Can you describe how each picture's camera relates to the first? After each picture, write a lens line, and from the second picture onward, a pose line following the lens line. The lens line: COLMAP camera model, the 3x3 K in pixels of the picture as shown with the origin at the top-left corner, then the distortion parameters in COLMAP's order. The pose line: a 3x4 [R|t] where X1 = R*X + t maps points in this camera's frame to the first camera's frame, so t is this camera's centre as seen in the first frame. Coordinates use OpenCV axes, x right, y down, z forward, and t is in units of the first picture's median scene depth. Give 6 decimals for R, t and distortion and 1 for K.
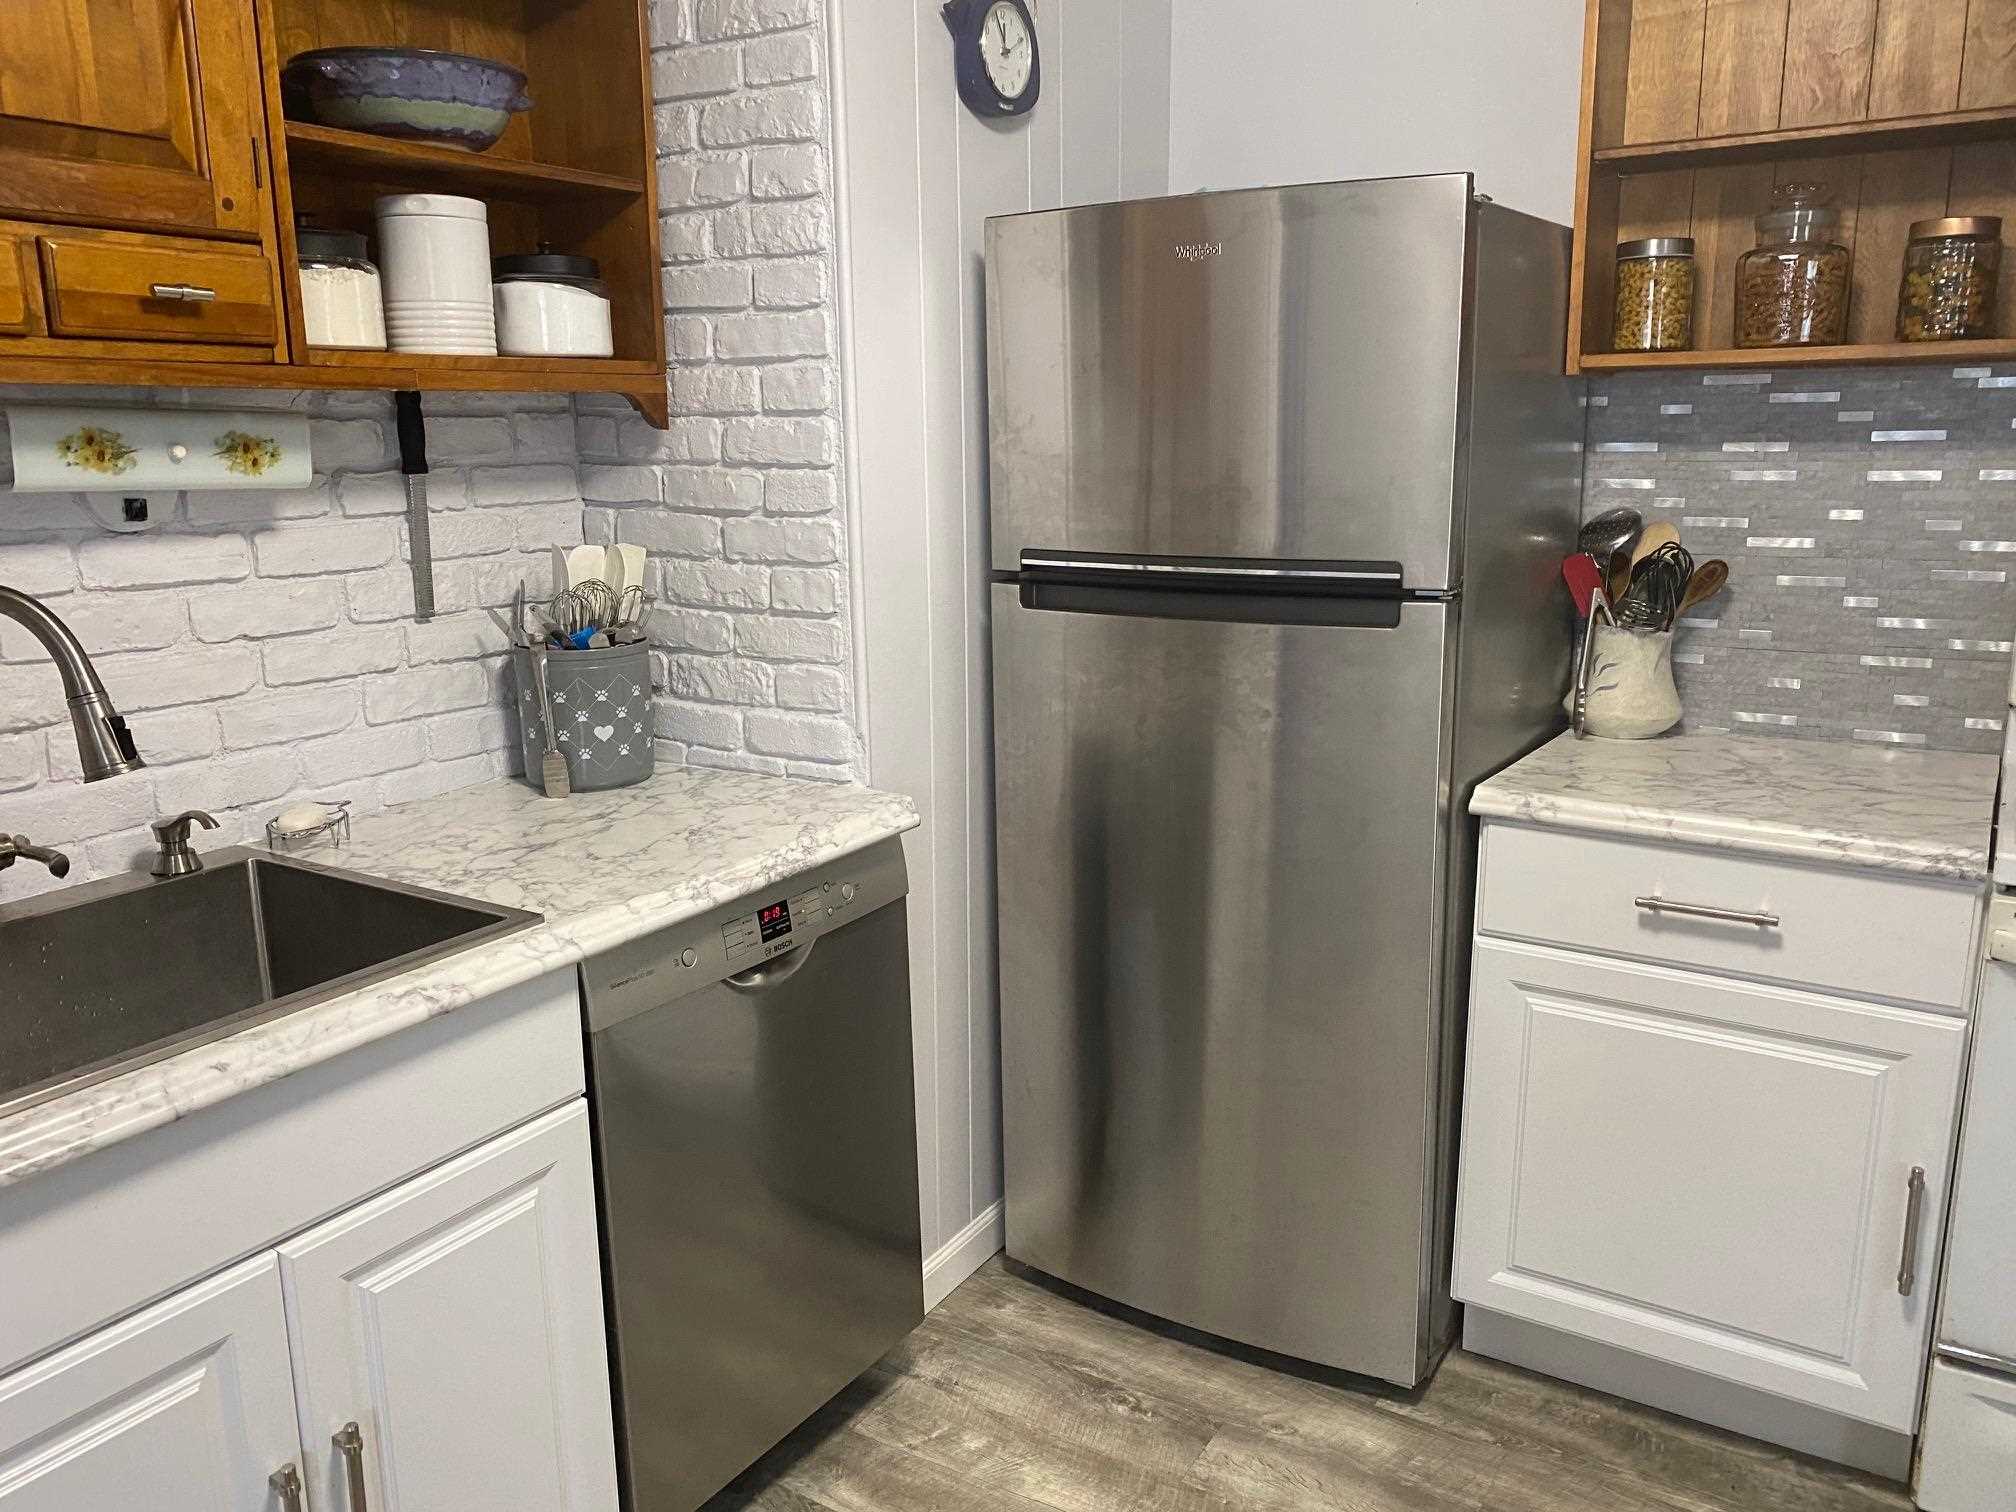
lens RADIAL K [[1540.5, 0, 1013.4], [0, 1540.5, 740.4], [0, 0, 1]] dist [0.024970, -0.026076]
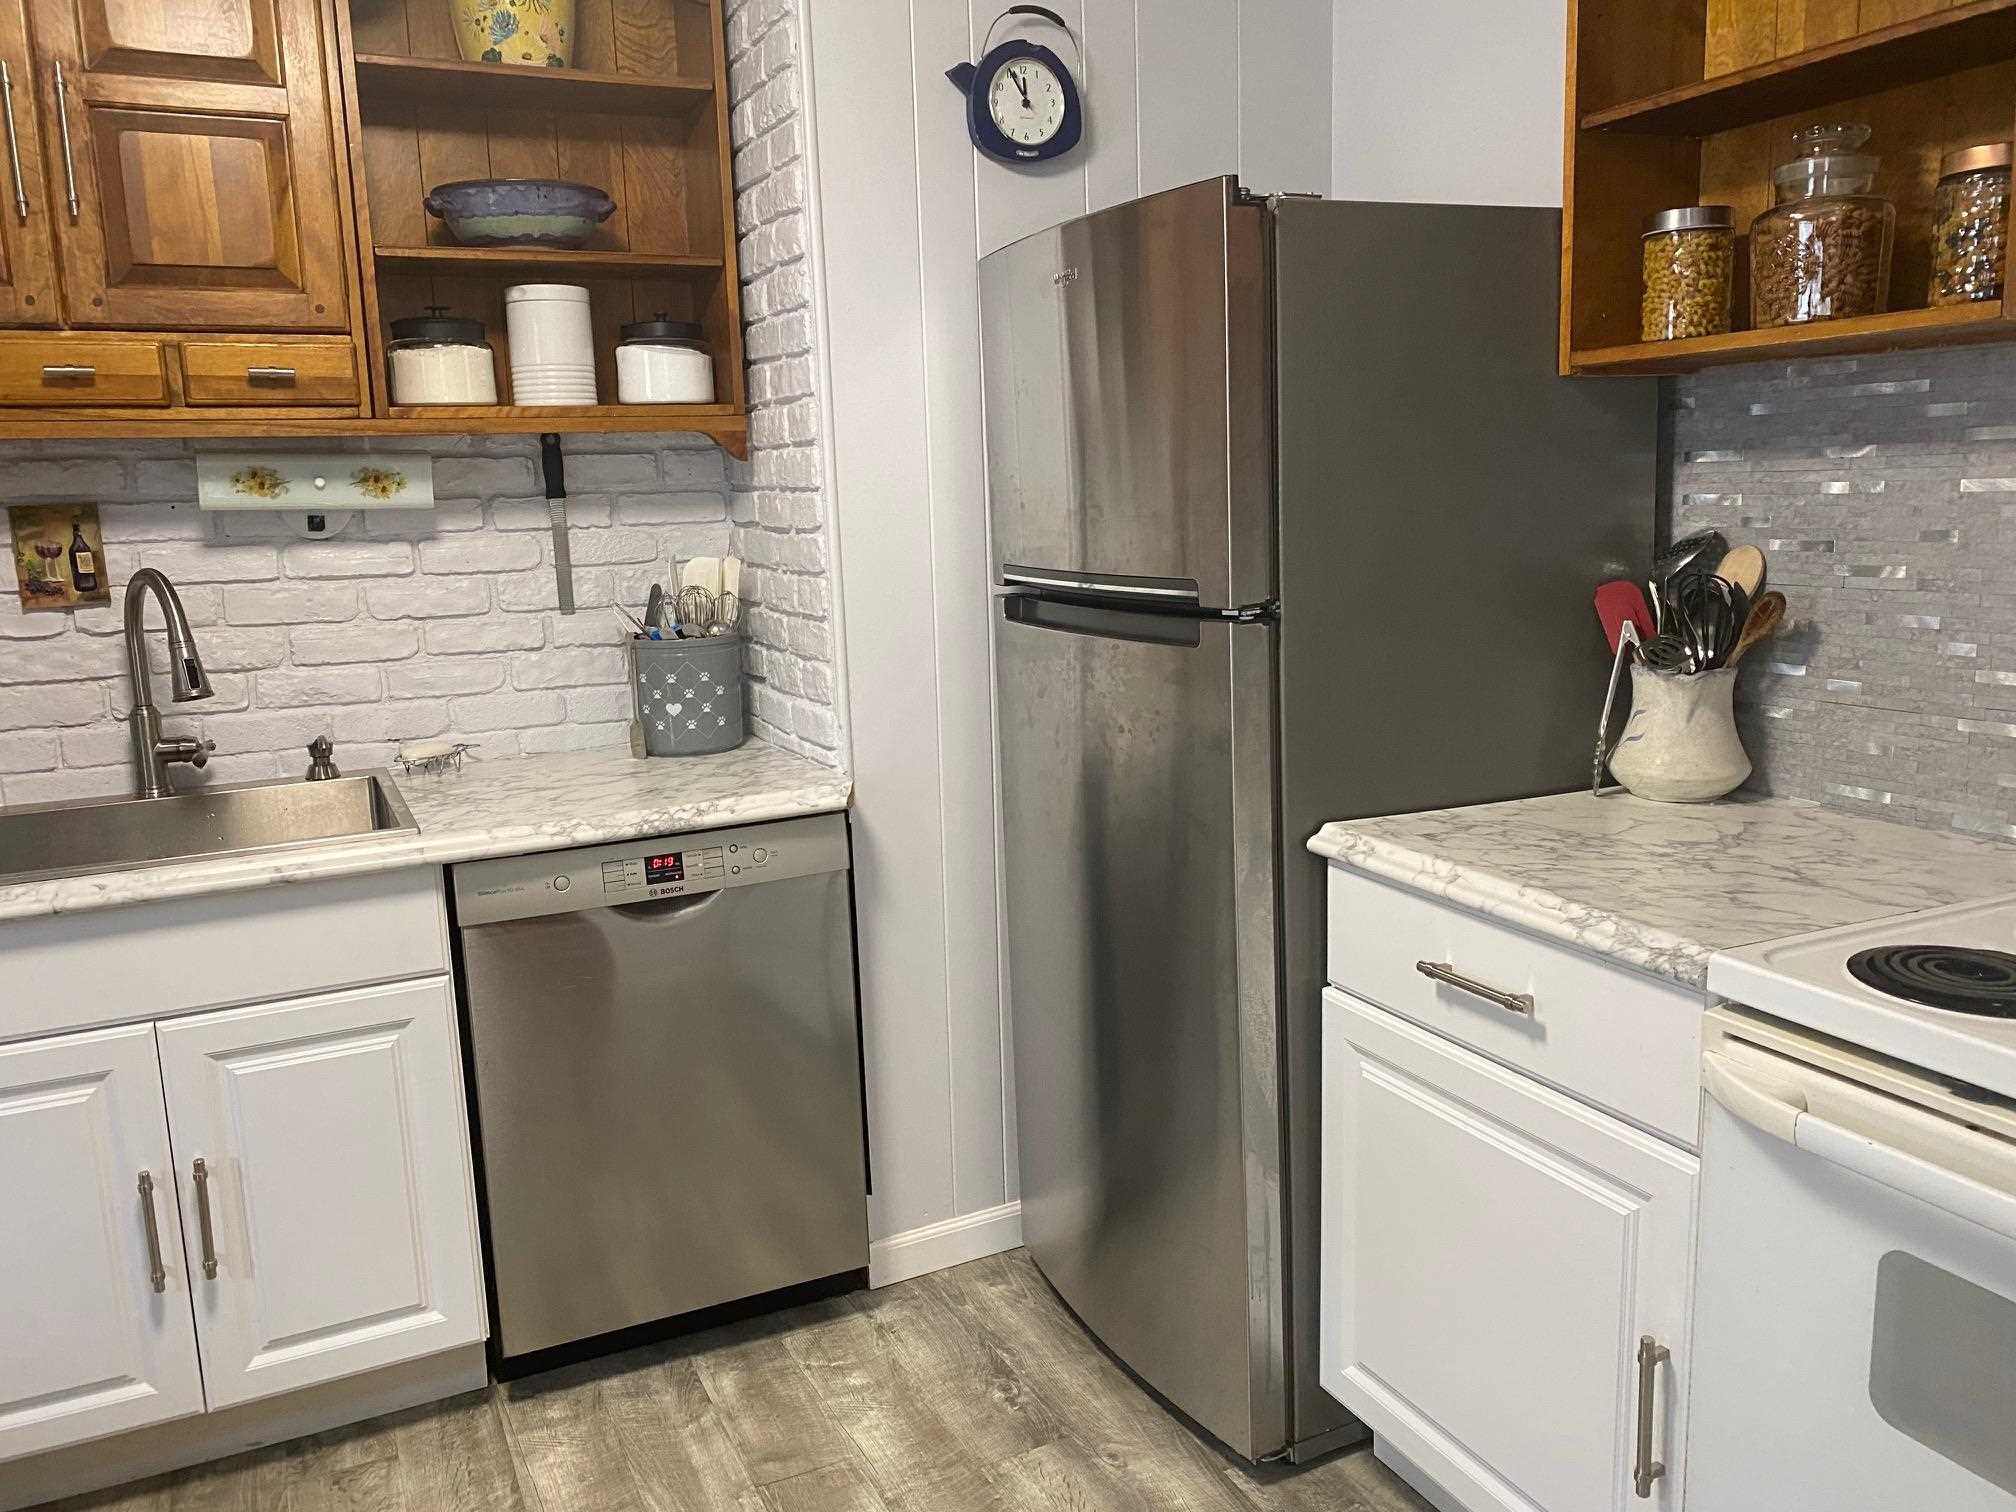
lens RADIAL K [[1540.5, 0, 1010.0], [0, 1540.5, 729.6], [0, 0, 1]] dist [0.024970, -0.026076]
pose [[0.845113, 0.069863, -0.530003, 0.615080], [-0.086230, 0.996256, -0.006175, -0.004522], [0.527588, 0.050921, 0.847973, 0.111115]]
